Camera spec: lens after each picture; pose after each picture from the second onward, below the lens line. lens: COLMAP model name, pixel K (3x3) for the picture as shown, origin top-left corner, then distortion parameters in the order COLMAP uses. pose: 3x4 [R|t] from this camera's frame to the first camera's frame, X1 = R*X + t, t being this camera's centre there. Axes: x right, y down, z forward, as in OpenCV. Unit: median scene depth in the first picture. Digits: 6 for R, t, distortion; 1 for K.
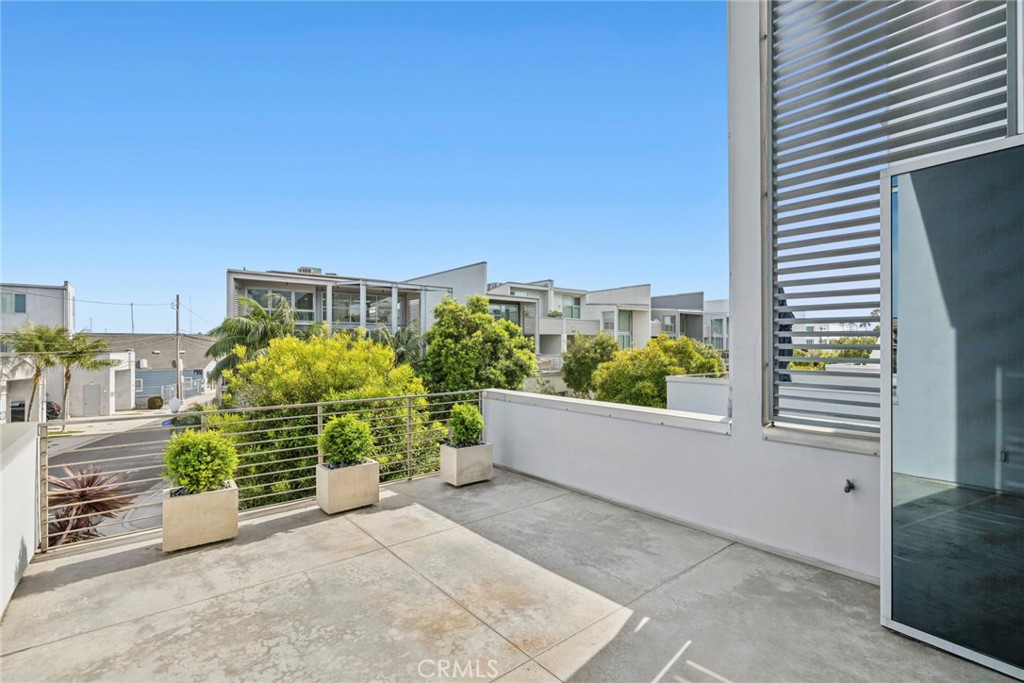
lens RADIAL K [[468.3, 0, 512.4], [0, 468.3, 343.6], [0, 0, 1]] dist [0.002488, -0.000342]
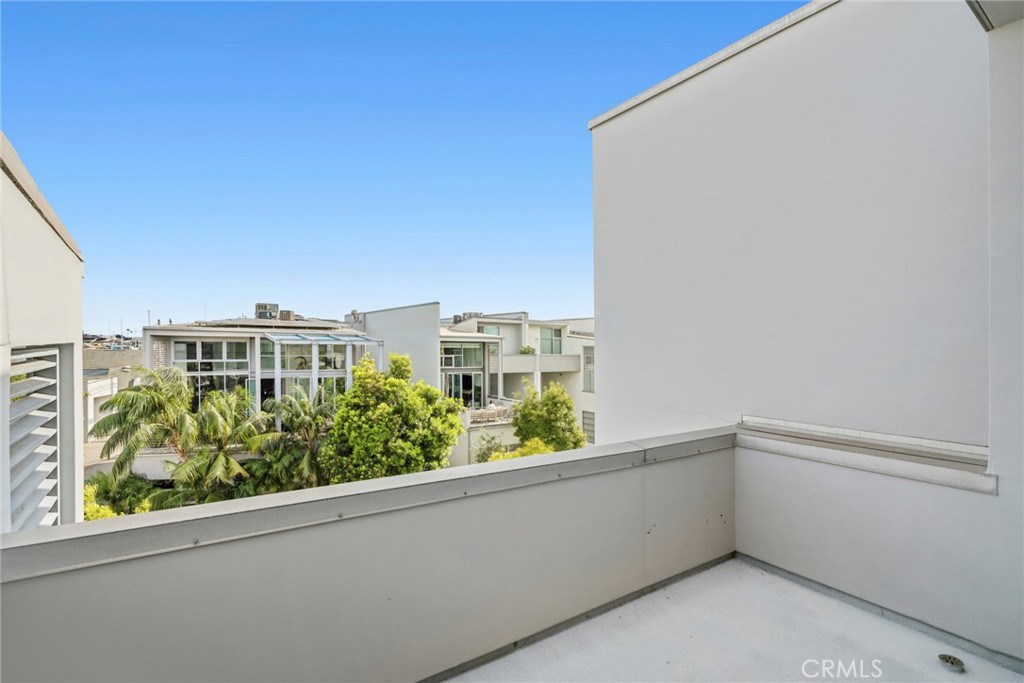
lens RADIAL K [[499.4, 0, 510.1], [0, 499.4, 345.5], [0, 0, 1]] dist [0.002293, 0.000086]
pose [[0.997014, 0.009824, -0.076593, 0.246784], [-0.009313, 0.999932, 0.007028, -0.147220], [0.076657, -0.006294, 0.997038, 0.034438]]
